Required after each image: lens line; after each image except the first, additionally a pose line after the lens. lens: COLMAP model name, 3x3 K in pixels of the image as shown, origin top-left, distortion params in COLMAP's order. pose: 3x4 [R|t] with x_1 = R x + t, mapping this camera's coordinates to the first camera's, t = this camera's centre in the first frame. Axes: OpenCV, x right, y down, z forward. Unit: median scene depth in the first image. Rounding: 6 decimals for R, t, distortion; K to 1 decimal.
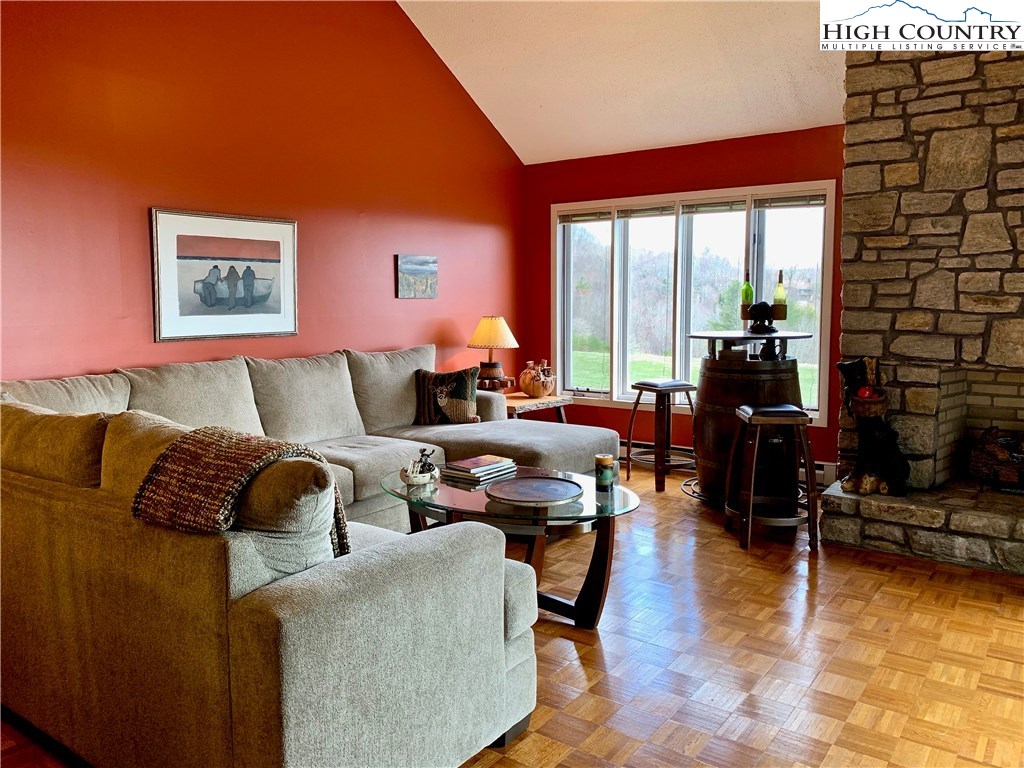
lens RADIAL K [[786.8, 0, 515.1], [0, 786.8, 362.4], [0, 0, 1]] dist [0.044976, -0.047684]
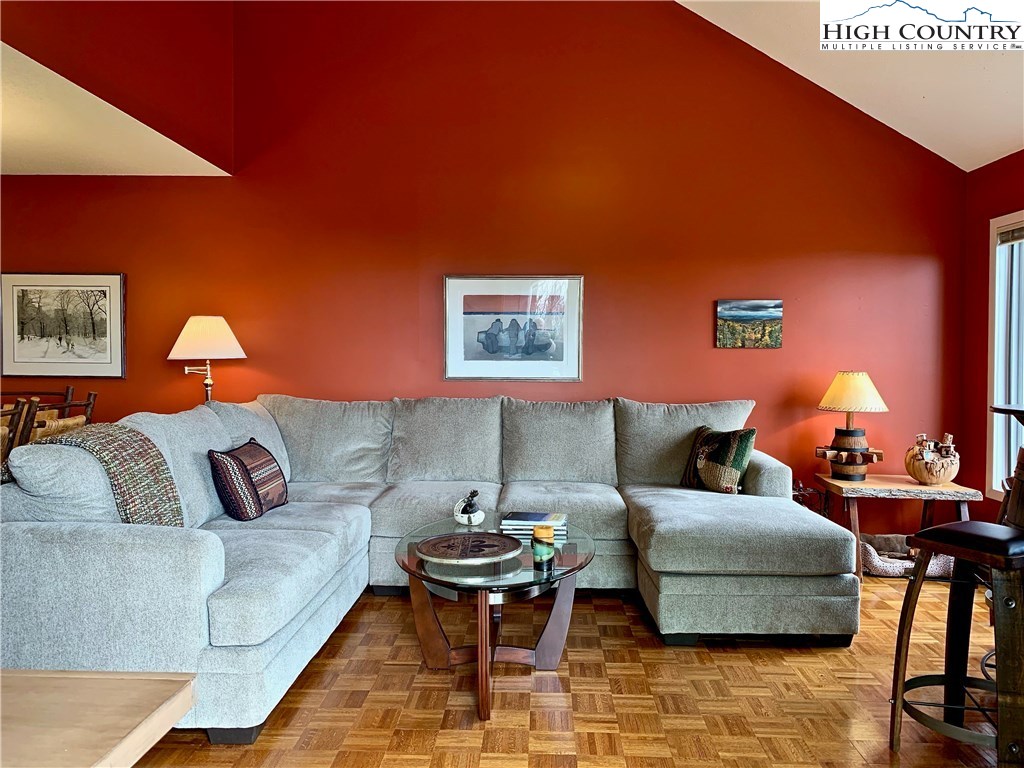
lens RADIAL K [[786.8, 0, 515.1], [0, 786.8, 362.4], [0, 0, 1]] dist [0.044976, -0.047684]
pose [[0.543200, 0.020092, -0.839363, 0.579906], [-0.076413, 0.996748, -0.025591, -0.026816], [0.836119, 0.078039, 0.542968, 0.356189]]
